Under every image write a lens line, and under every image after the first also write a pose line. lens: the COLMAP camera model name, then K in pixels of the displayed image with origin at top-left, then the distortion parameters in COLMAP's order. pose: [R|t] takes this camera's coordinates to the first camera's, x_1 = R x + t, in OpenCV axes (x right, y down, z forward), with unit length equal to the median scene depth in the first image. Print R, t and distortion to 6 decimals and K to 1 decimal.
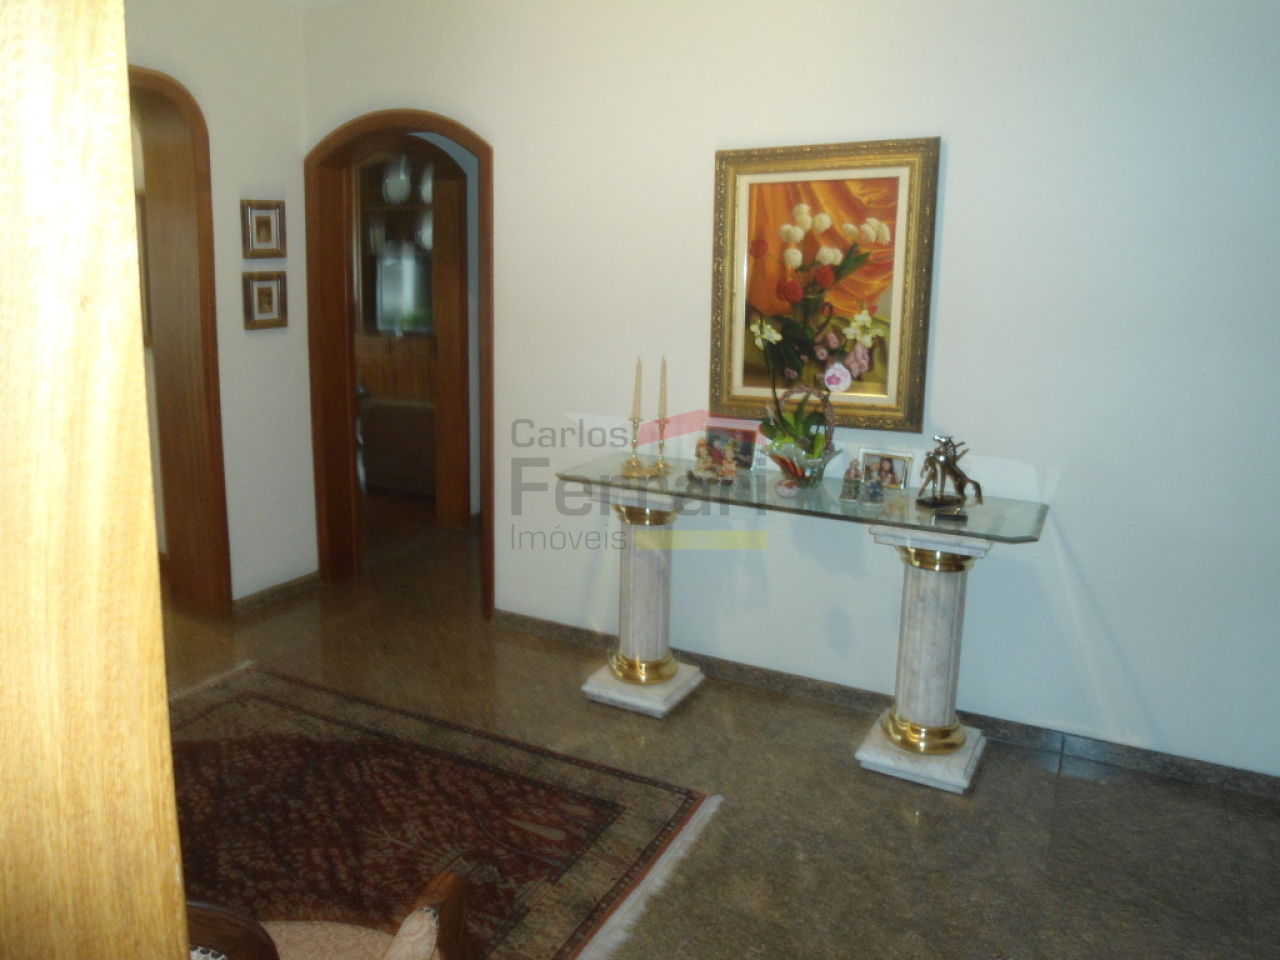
lens RADIAL K [[928.3, 0, 611.3], [0, 928.3, 423.3], [0, 0, 1]] dist [-0.006036, -0.028384]
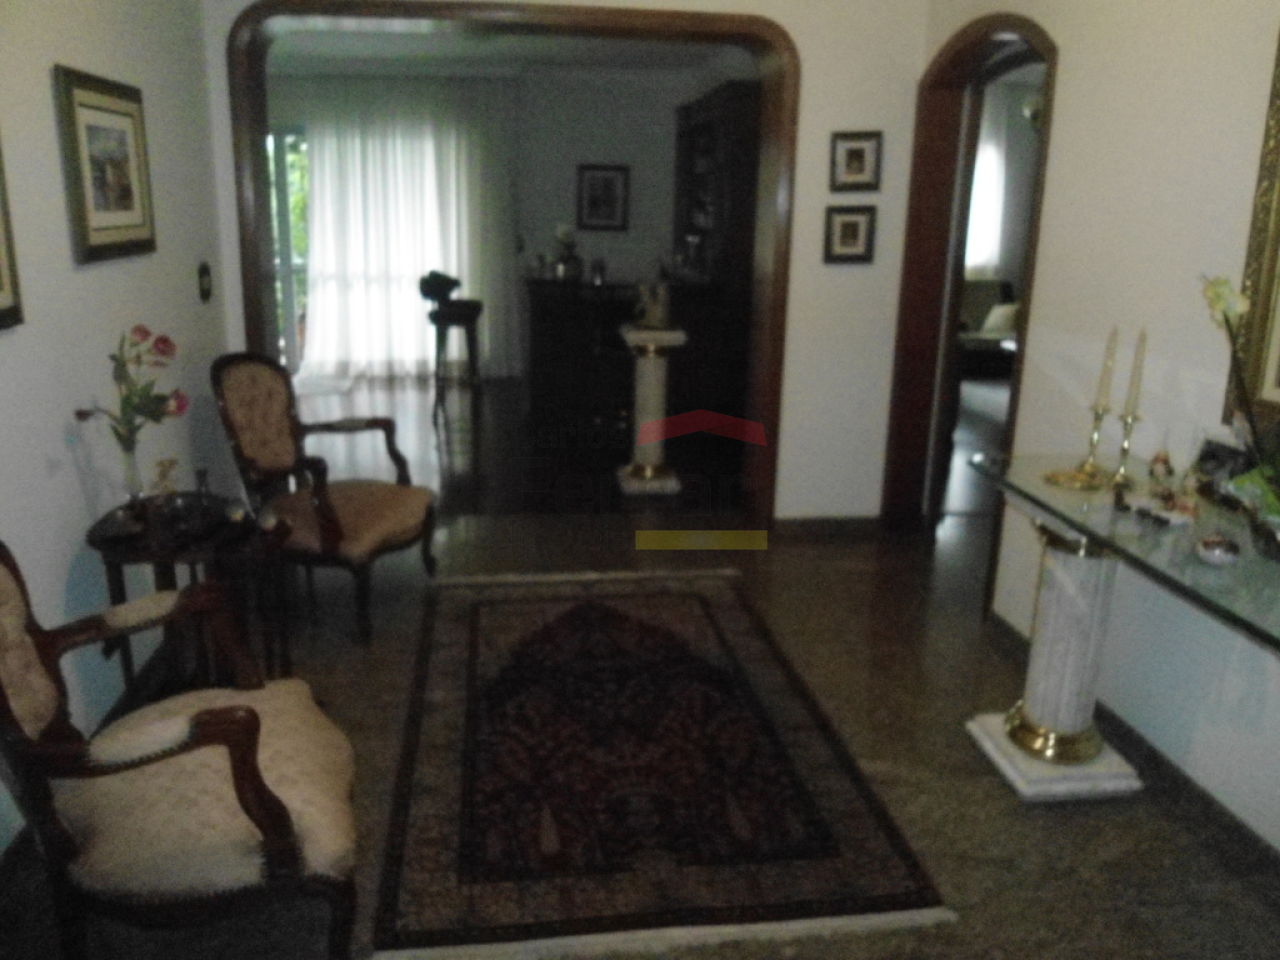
lens RADIAL K [[928.3, 0, 611.3], [0, 928.3, 423.3], [0, 0, 1]] dist [-0.006036, -0.028384]
pose [[0.570630, 0.183238, -0.800503, 0.413709], [-0.133316, 0.982528, 0.129871, -0.037366], [0.810314, 0.032612, 0.585088, 0.286510]]
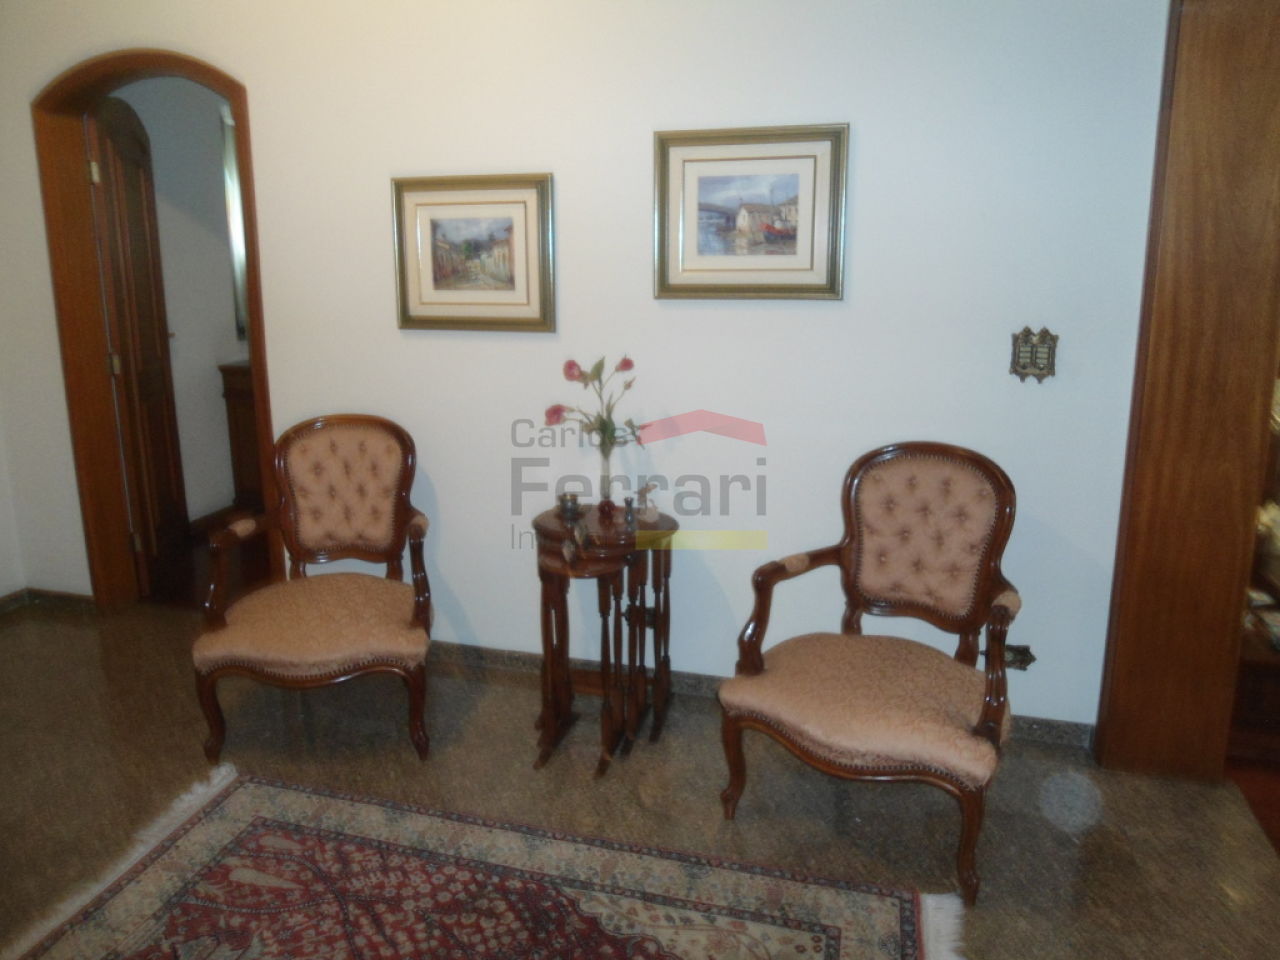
lens RADIAL K [[928.3, 0, 611.3], [0, 928.3, 423.3], [0, 0, 1]] dist [-0.006036, -0.028384]
pose [[-0.981369, 0.029339, -0.189879, -0.273975], [-0.038680, 0.937868, 0.344829, -0.208507], [0.188199, 0.345749, -0.919260, 1.258854]]
